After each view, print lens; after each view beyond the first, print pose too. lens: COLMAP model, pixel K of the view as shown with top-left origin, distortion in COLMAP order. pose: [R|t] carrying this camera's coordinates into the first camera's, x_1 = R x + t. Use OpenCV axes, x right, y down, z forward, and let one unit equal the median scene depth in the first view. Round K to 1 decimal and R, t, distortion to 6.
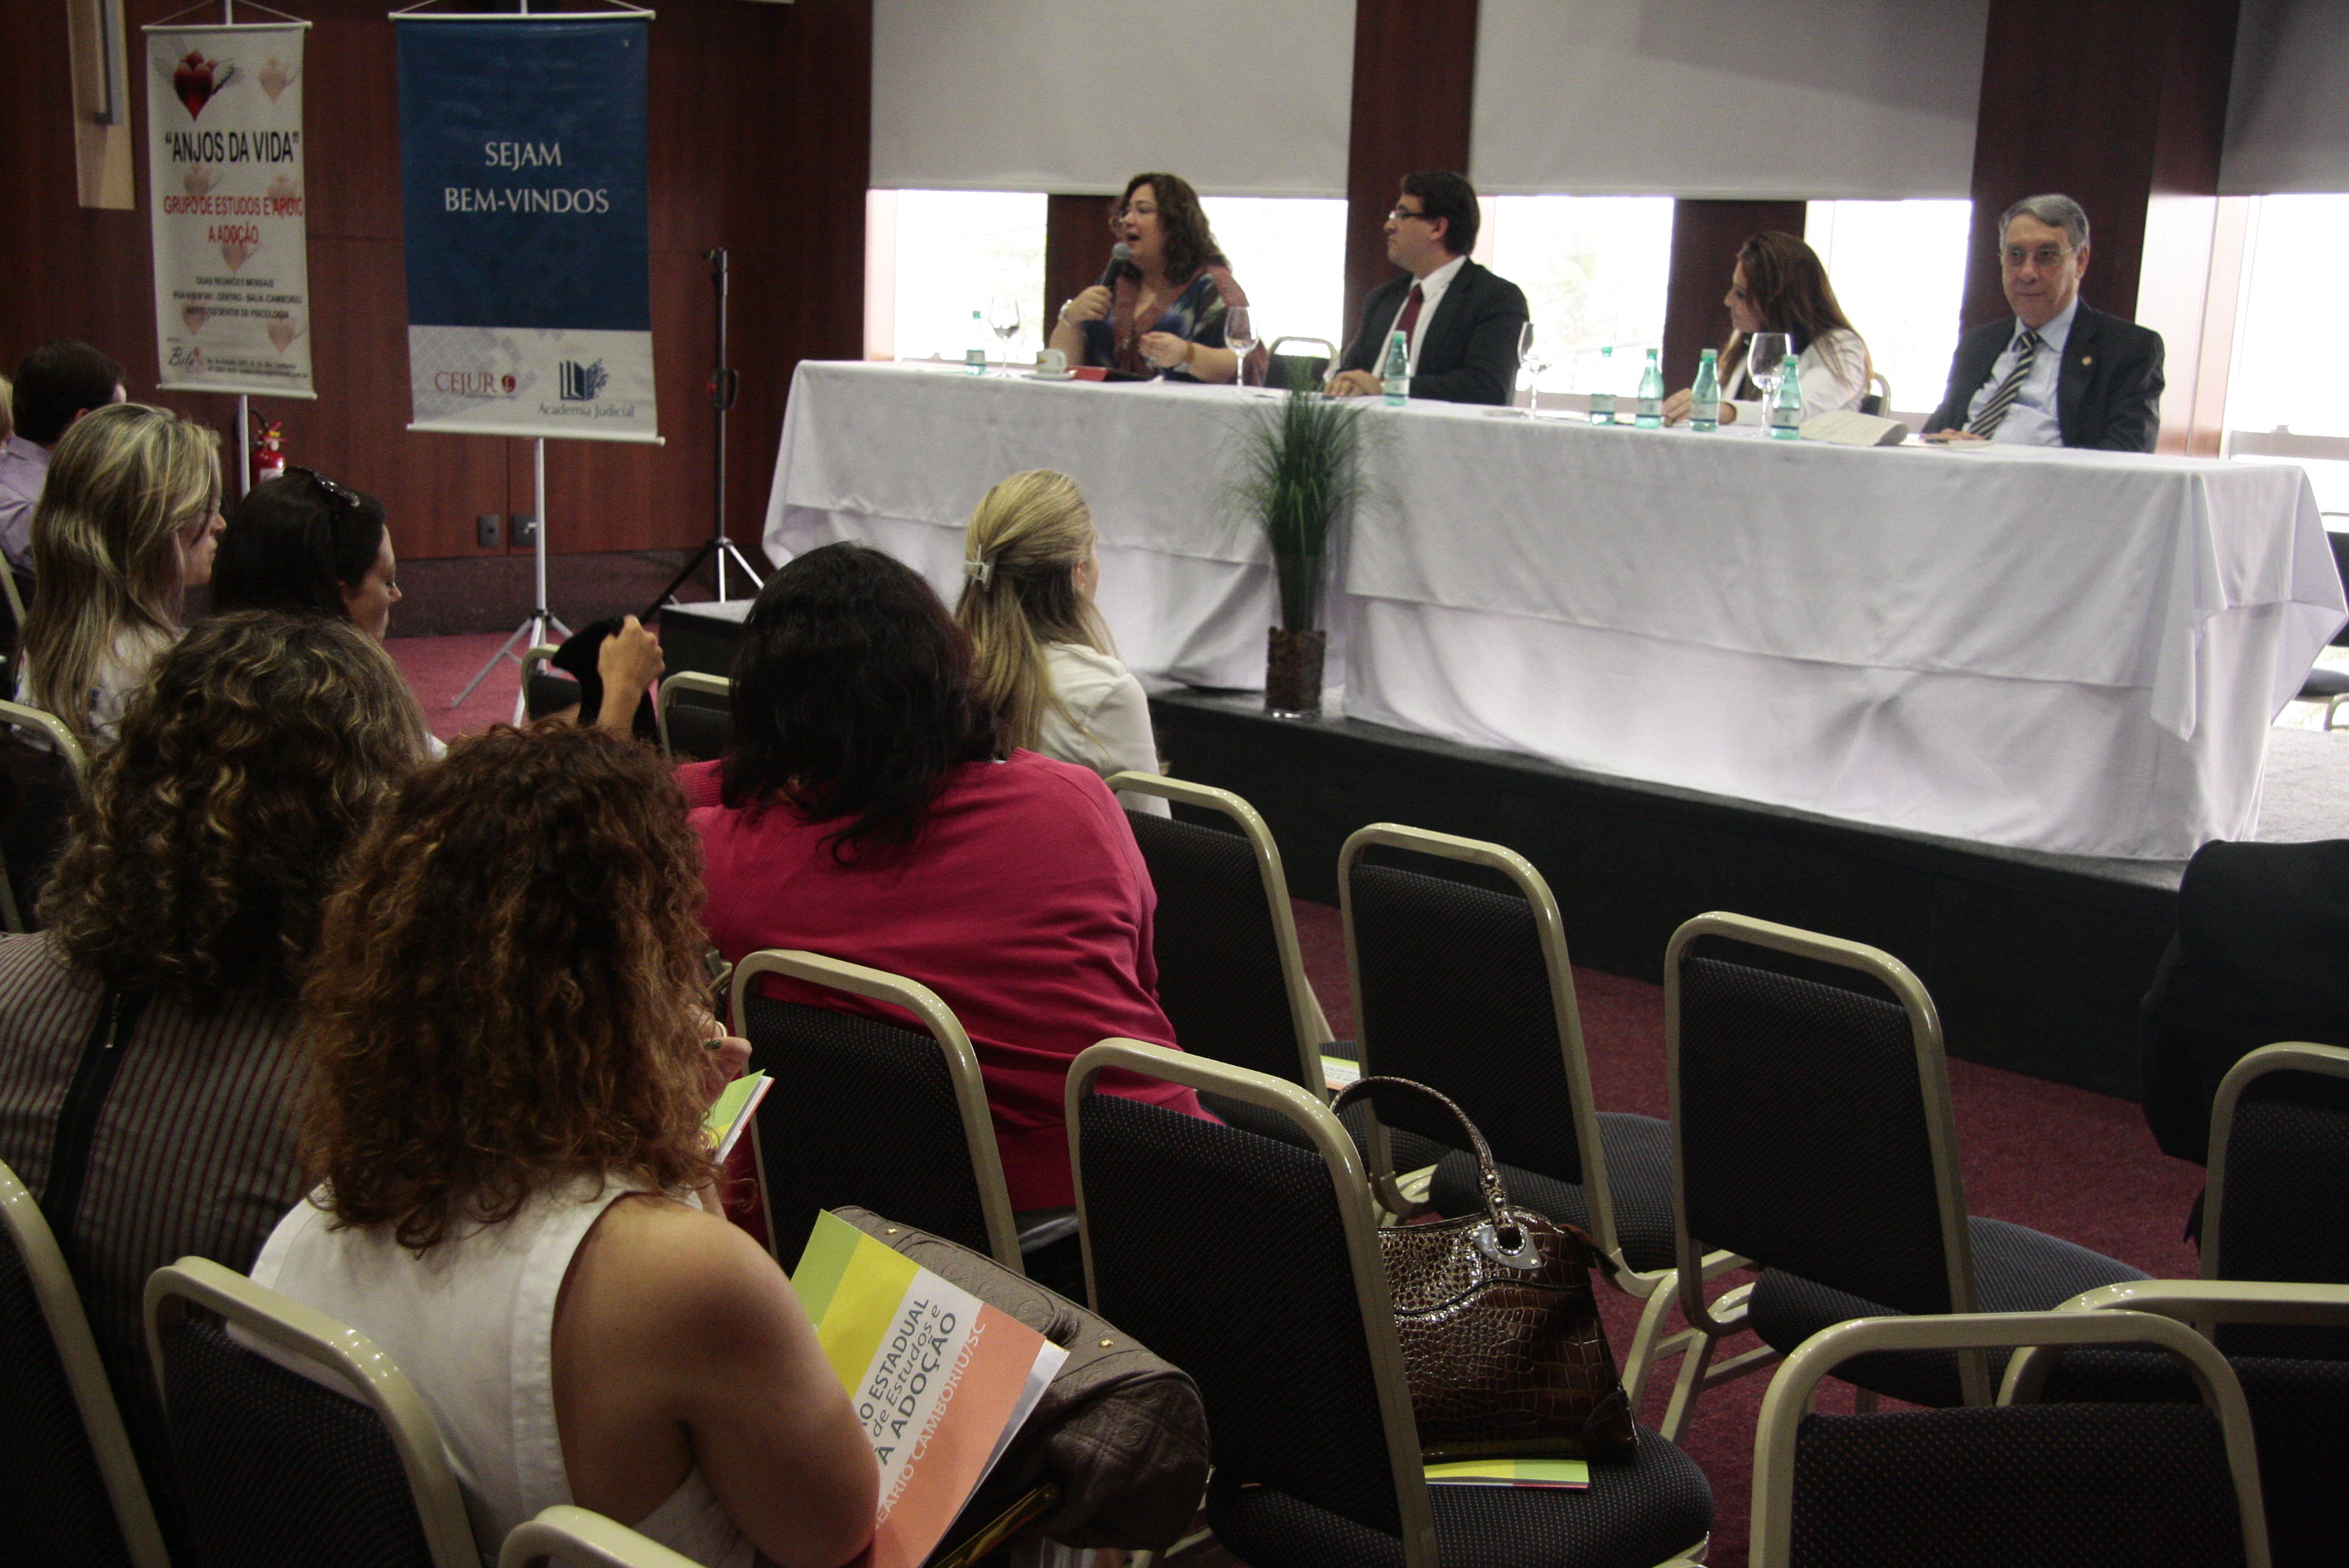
lens RADIAL K [[3147.3, 0, 1174.5], [0, 3147.3, 784.0], [0, 0, 1]] dist [-0.009275, 0.956082]
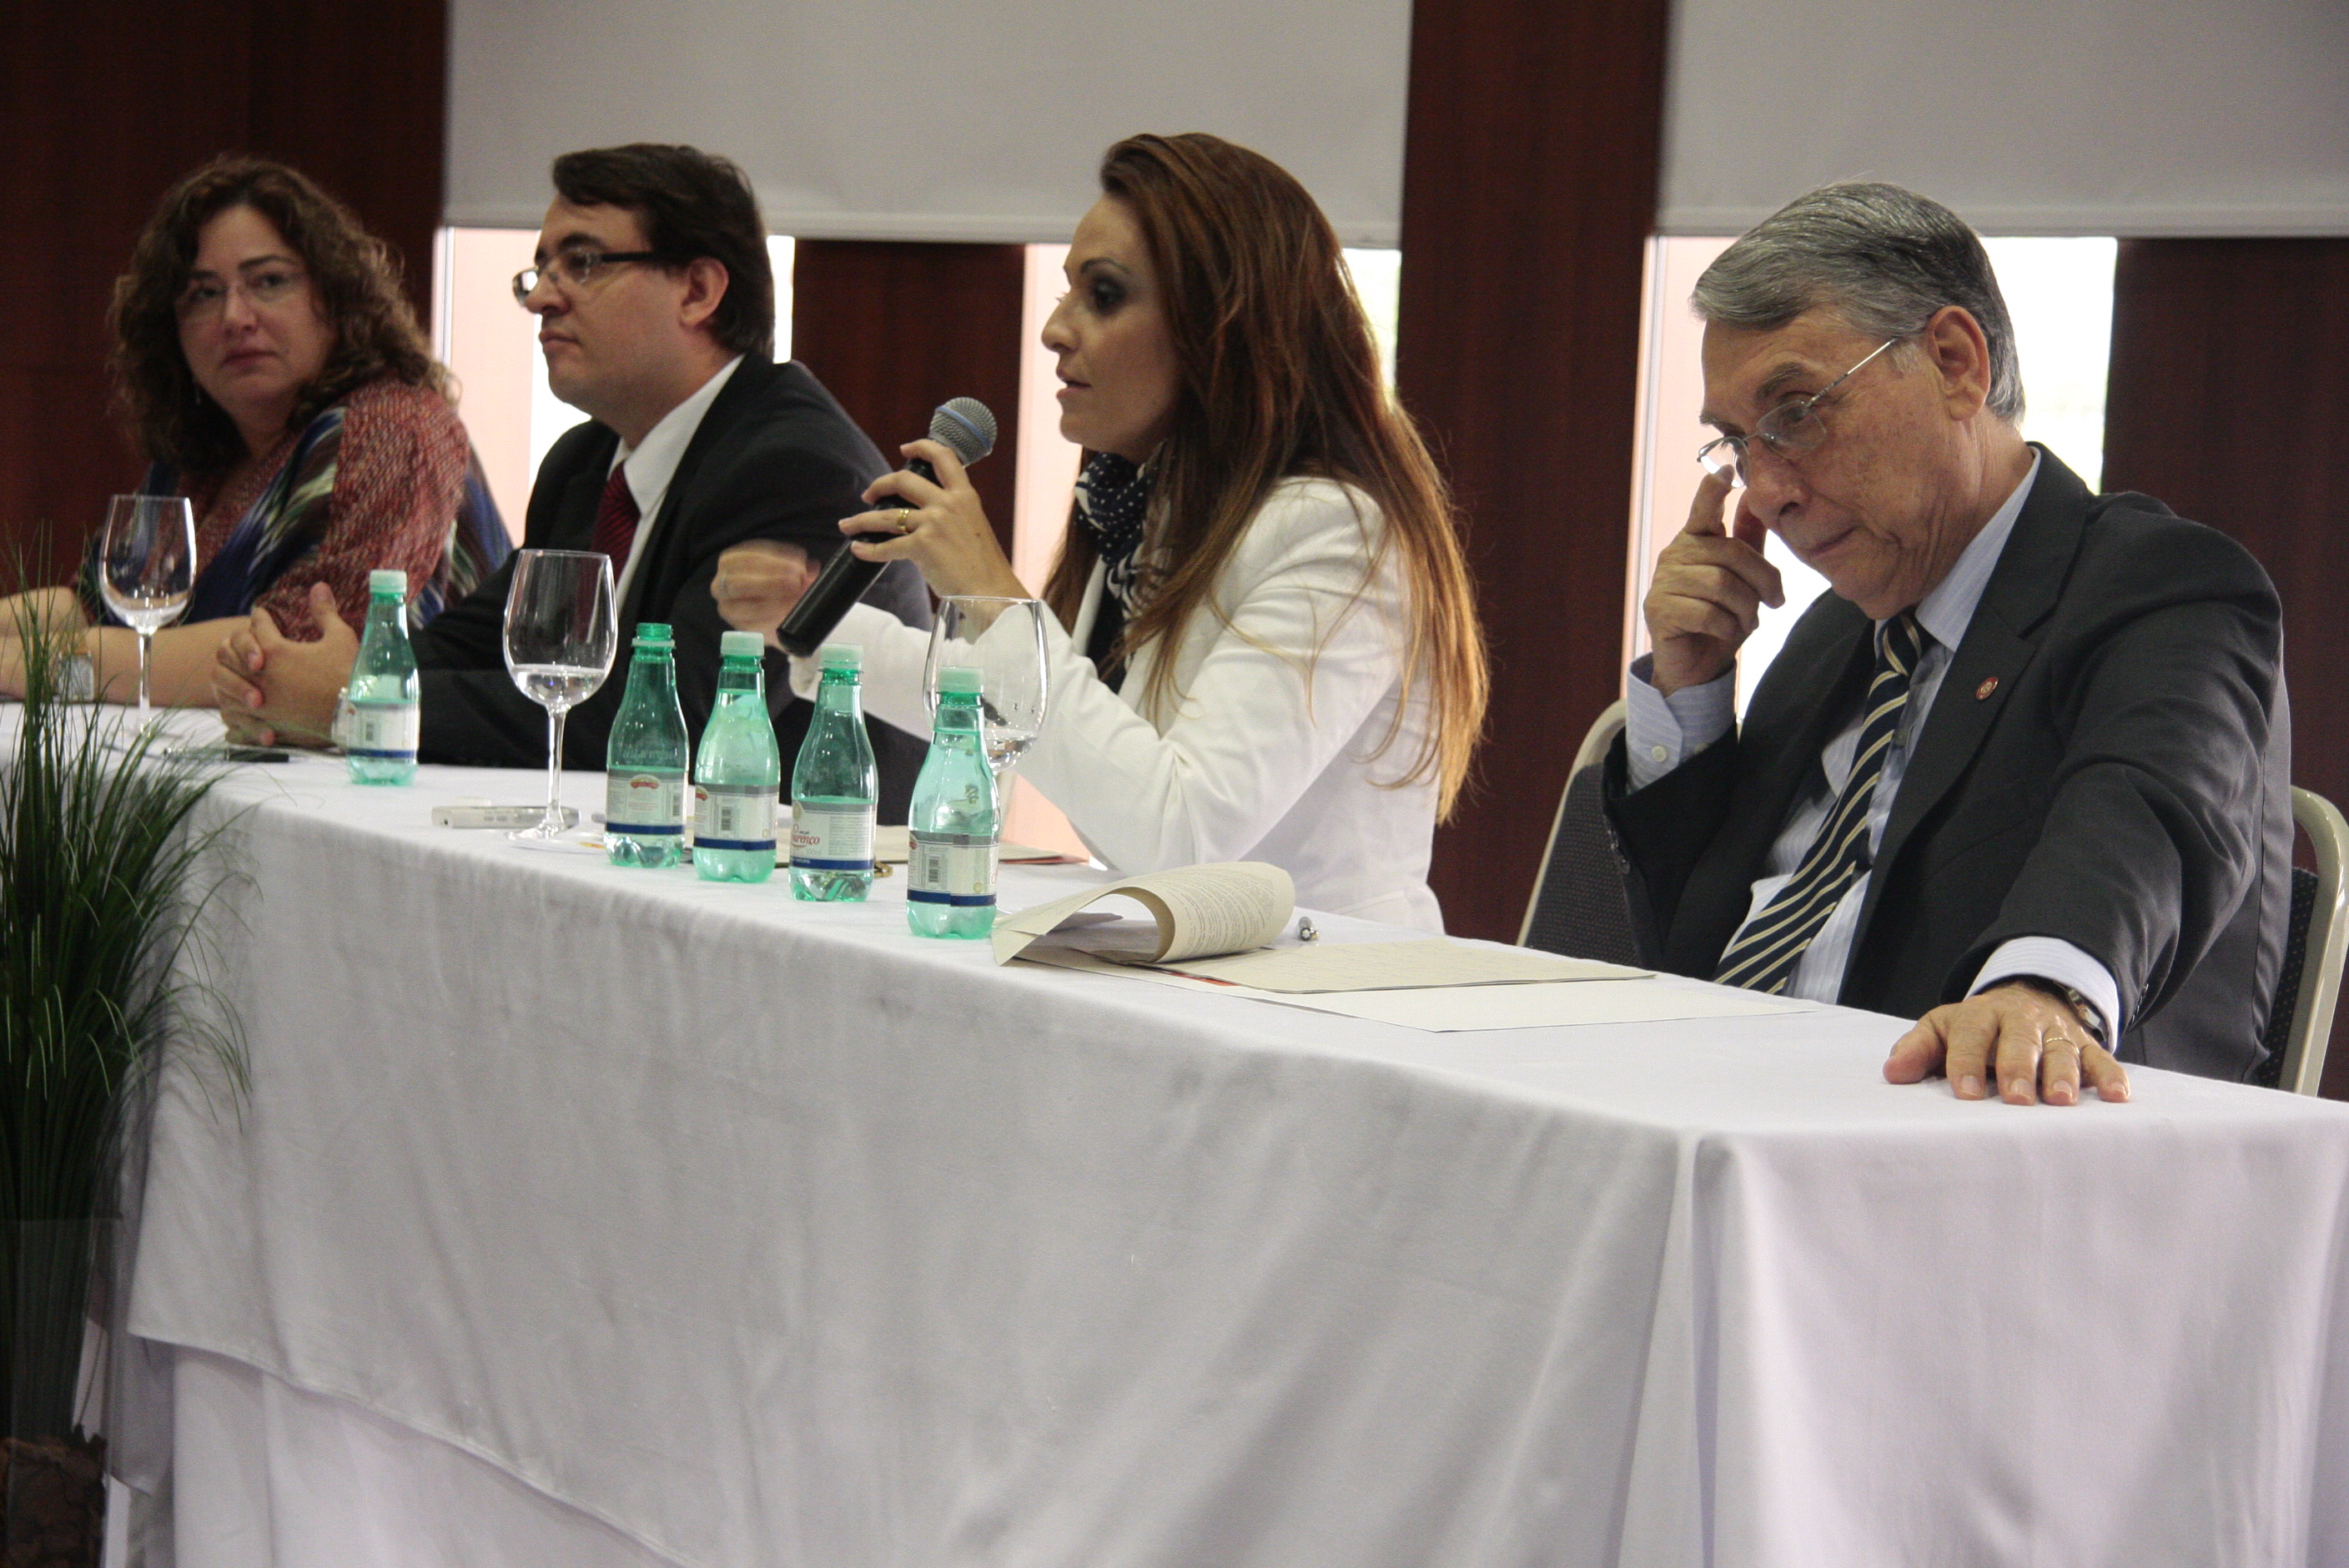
lens RADIAL K [[5996.4, 0, 1174.5], [0, 5996.4, 784.0], [0, 0, 1]] dist [0.162560, 0.602328]
pose [[0.957643, 0.026569, -0.286729, 0.362538], [-0.057284, 0.993410, -0.099271, -0.063468], [0.282202, 0.111491, 0.952854, 0.421222]]
